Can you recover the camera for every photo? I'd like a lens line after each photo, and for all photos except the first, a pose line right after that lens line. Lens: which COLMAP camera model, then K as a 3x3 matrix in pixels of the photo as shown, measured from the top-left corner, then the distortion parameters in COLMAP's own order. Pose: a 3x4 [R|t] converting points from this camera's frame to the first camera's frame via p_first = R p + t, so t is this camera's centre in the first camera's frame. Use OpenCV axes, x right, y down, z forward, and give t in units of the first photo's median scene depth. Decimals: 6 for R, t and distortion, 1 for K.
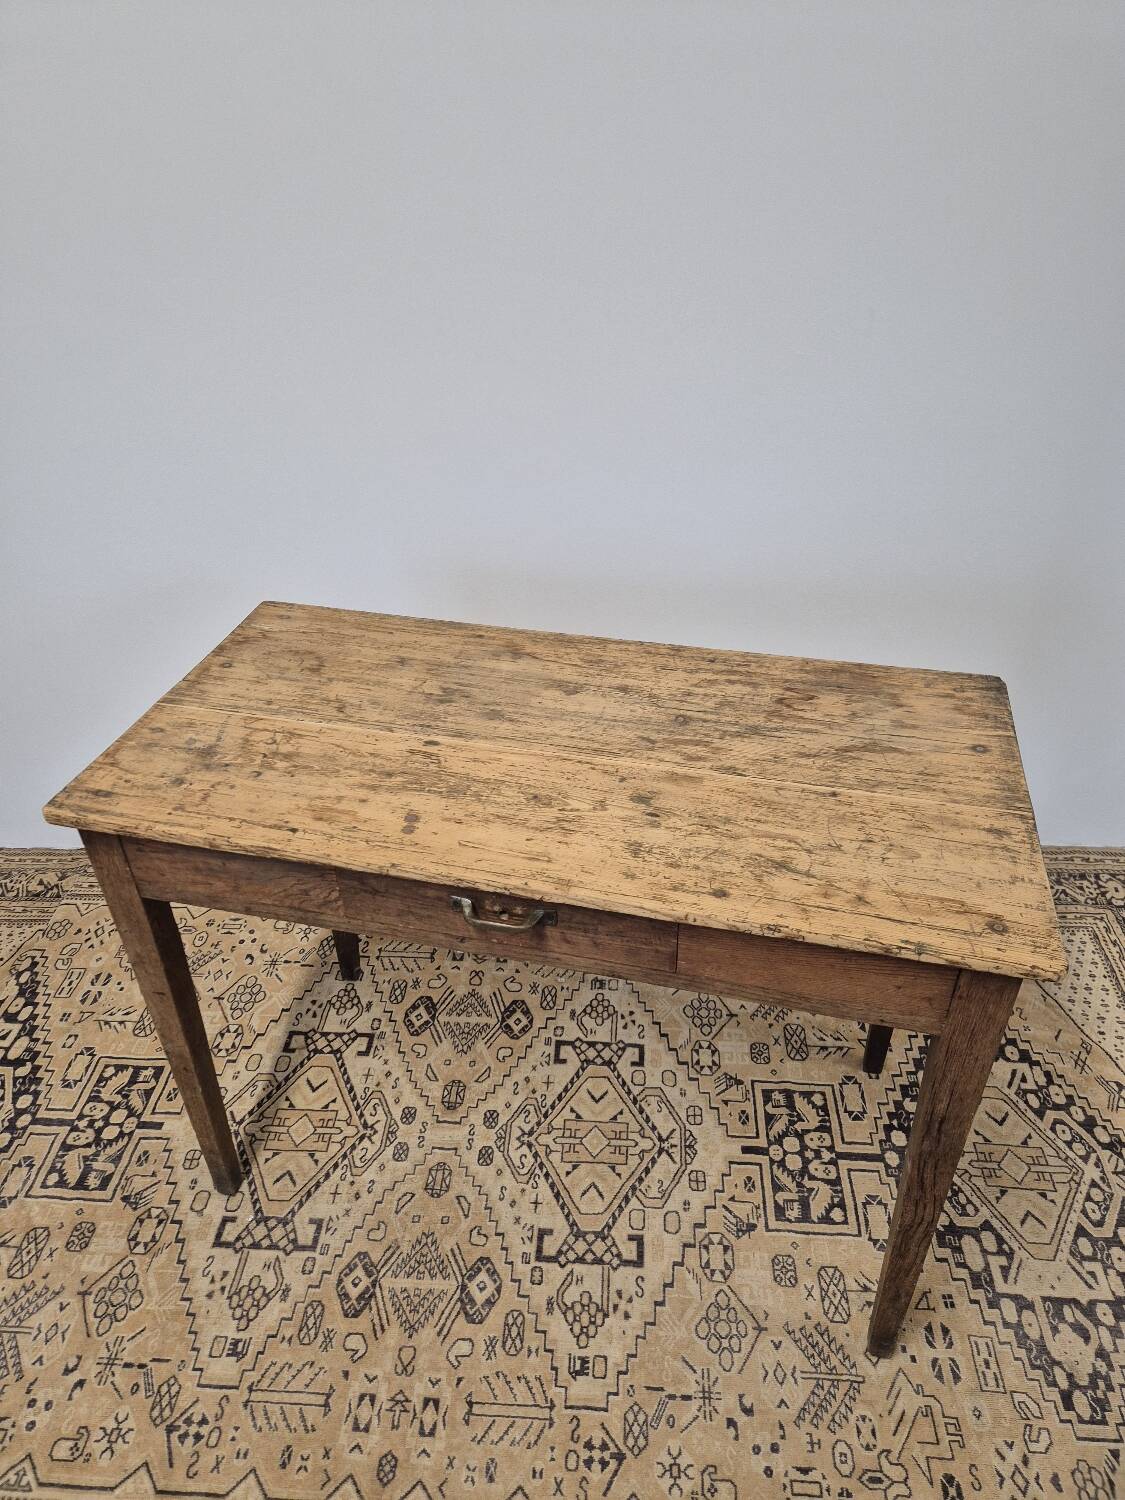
lens RADIAL K [[1015.5, 0, 561.9], [0, 1015.5, 733.8], [0, 0, 1]] dist [0.058964, -0.051251]
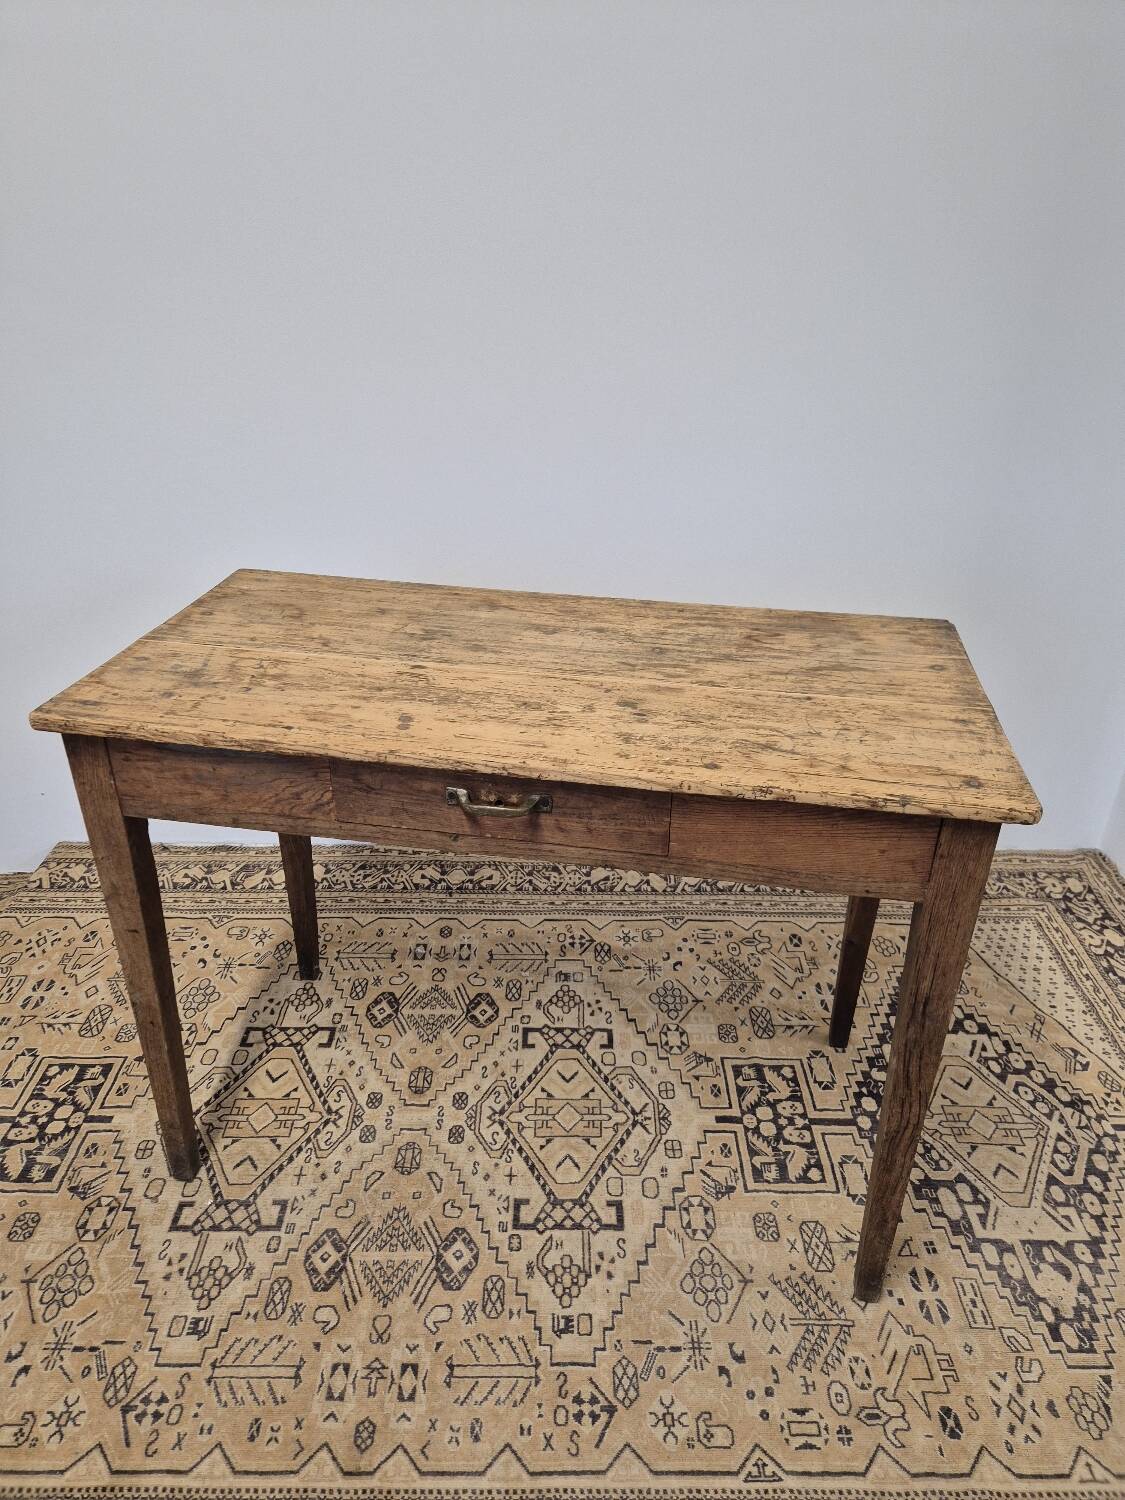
lens RADIAL K [[1015.5, 0, 560.4], [0, 1015.5, 738.1], [0, 0, 1]] dist [0.058964, -0.051251]
pose [[0.997181, -0.003128, 0.074972, -0.049555], [0.011941, 0.993013, -0.117401, 0.160229], [-0.074080, 0.117965, 0.990251, -0.014183]]
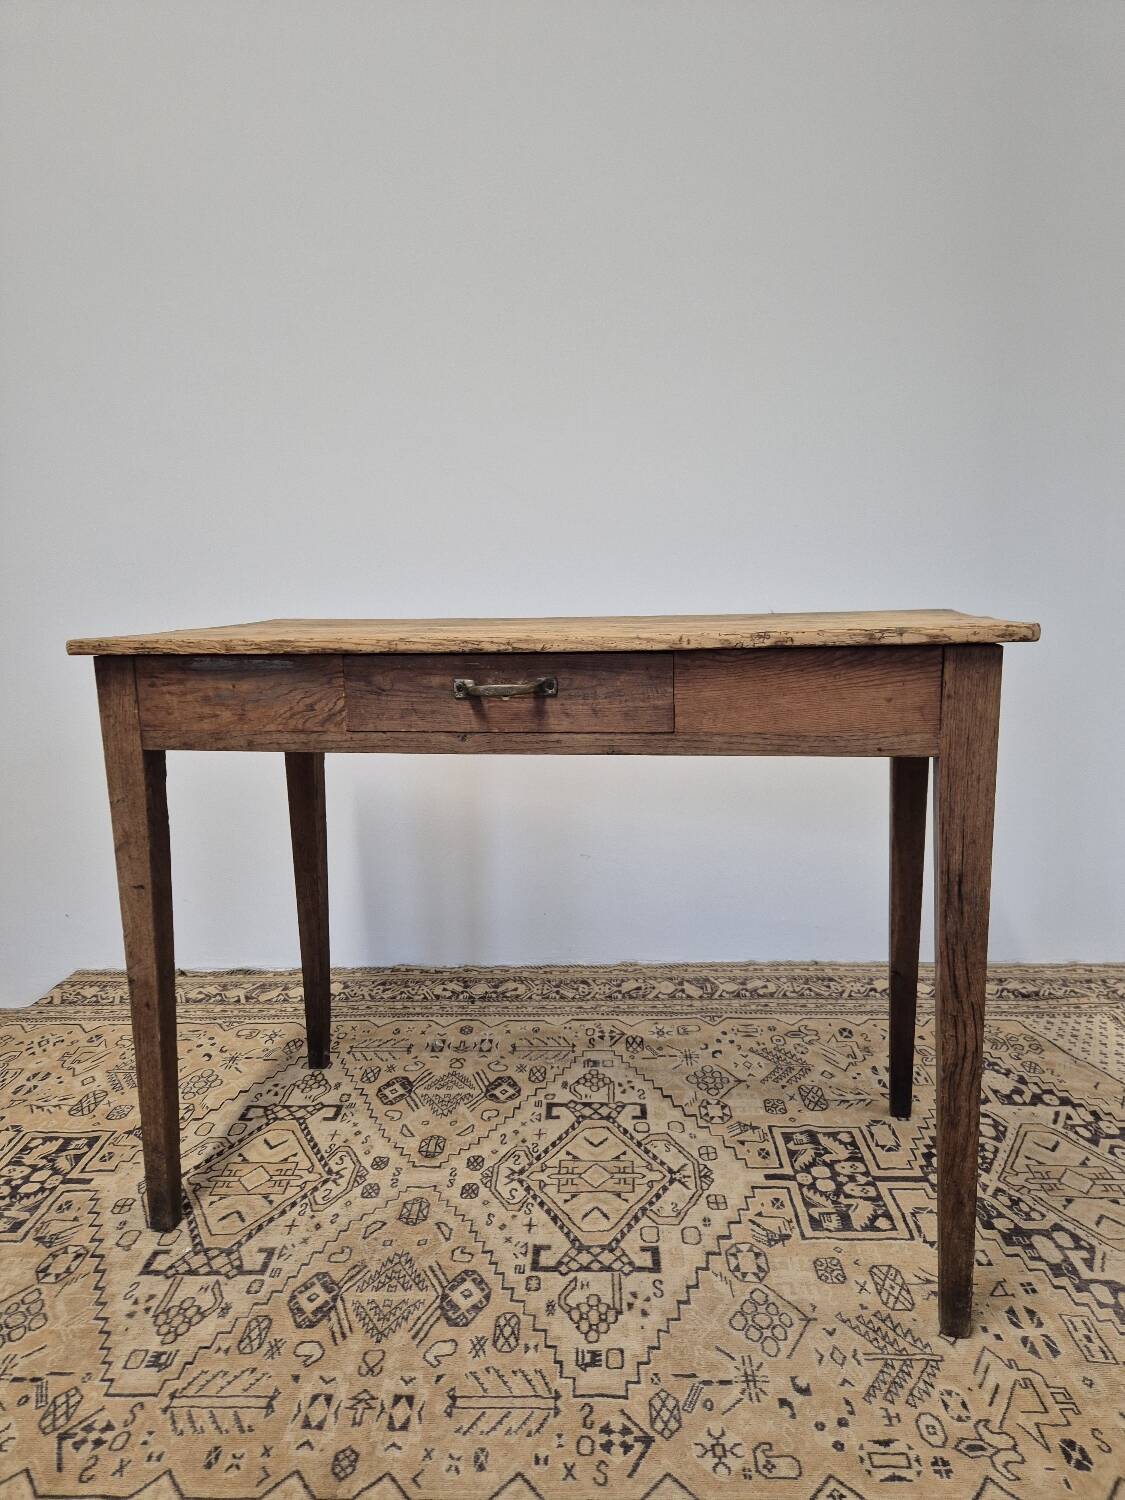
lens RADIAL K [[1015.5, 0, 554.8], [0, 1015.5, 733.1], [0, 0, 1]] dist [0.058964, -0.051251]
pose [[0.999561, -0.007925, 0.028540, -0.025576], [0.019516, 0.901039, -0.433299, 0.458739], [-0.022282, 0.433666, 0.900798, 0.058483]]
